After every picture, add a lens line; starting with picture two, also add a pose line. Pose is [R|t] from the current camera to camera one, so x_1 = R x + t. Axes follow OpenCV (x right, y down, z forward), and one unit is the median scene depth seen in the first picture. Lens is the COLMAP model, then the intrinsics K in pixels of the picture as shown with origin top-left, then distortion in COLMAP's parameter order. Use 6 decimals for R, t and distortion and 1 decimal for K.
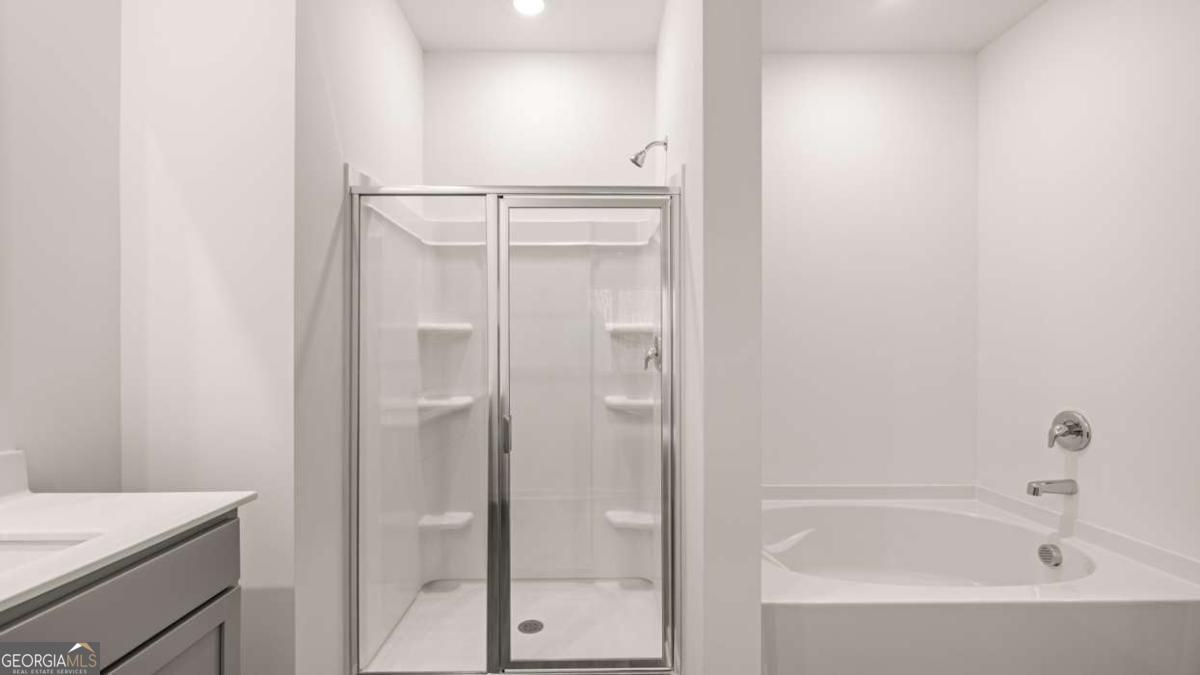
lens RADIAL K [[503.2, 0, 593.5], [0, 503.2, 354.3], [0, 0, 1]] dist [-0.000987, 0.000774]
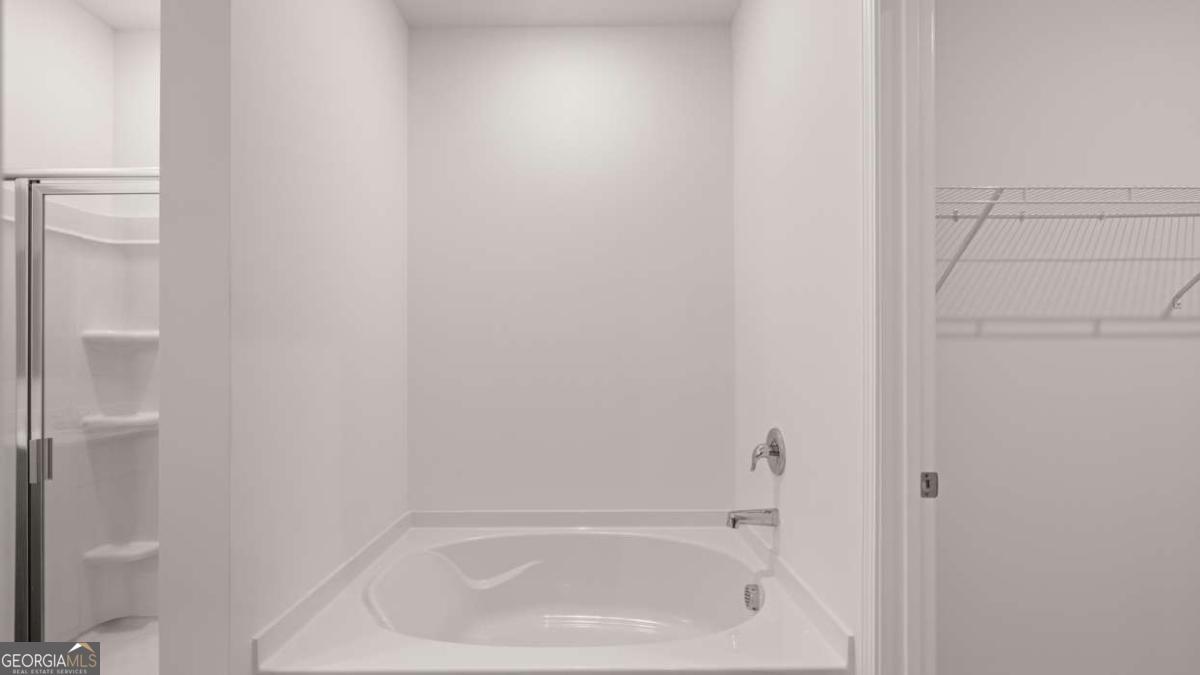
lens RADIAL K [[503.2, 0, 603.2], [0, 503.2, 358.1], [0, 0, 1]] dist [-0.000987, 0.000774]
pose [[0.999912, -0.003455, -0.012808, 0.569635], [0.003333, 0.999949, -0.009542, -0.000821], [0.012840, 0.009499, 0.999872, 0.115940]]
